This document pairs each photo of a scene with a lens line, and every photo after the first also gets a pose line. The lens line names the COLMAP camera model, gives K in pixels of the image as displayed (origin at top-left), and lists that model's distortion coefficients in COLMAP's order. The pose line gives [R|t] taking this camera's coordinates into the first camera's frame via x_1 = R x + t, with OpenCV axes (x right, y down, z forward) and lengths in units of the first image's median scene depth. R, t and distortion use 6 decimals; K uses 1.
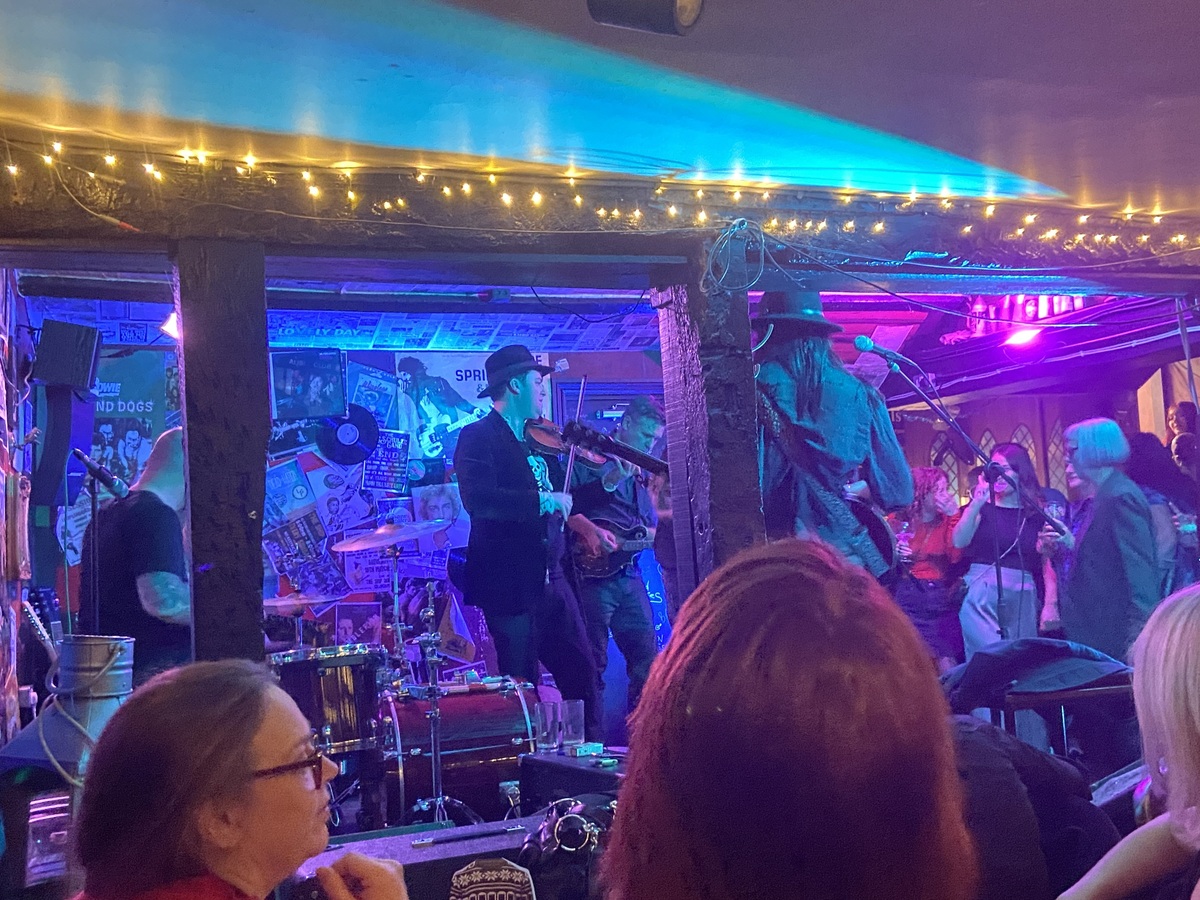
lens RADIAL K [[1294.8, 0, 599.1], [0, 1294.8, 444.8], [0, 0, 1]] dist [0.049653, 0.001230]
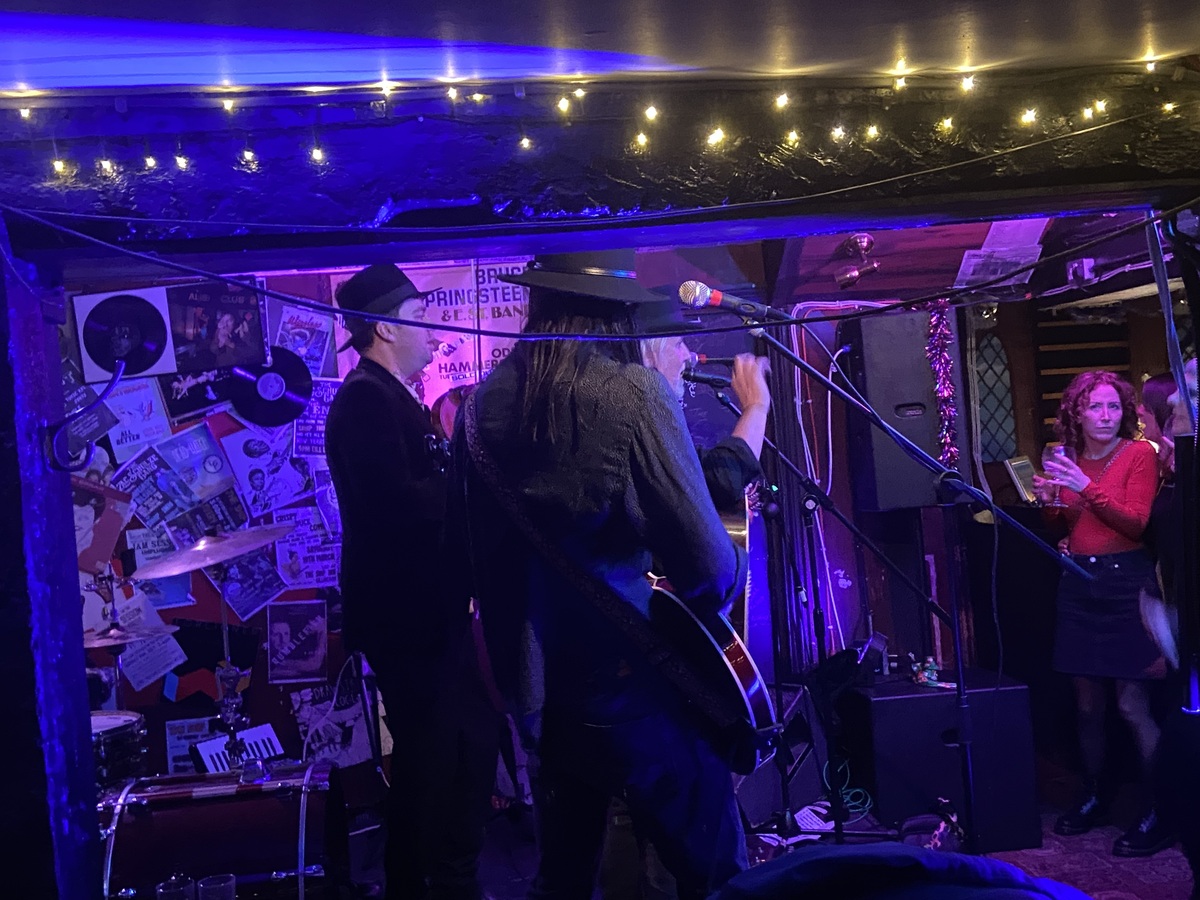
lens RADIAL K [[1423.0, 0, 600.0], [0, 1423.0, 450.0], [0, 0, 1]] dist [0.095133, -0.018124]
pose [[0.972279, -0.023264, -0.232662, 0.197098], [0.047803, 0.993798, 0.100397, -0.047495], [0.228883, -0.108736, 0.967362, 0.217736]]
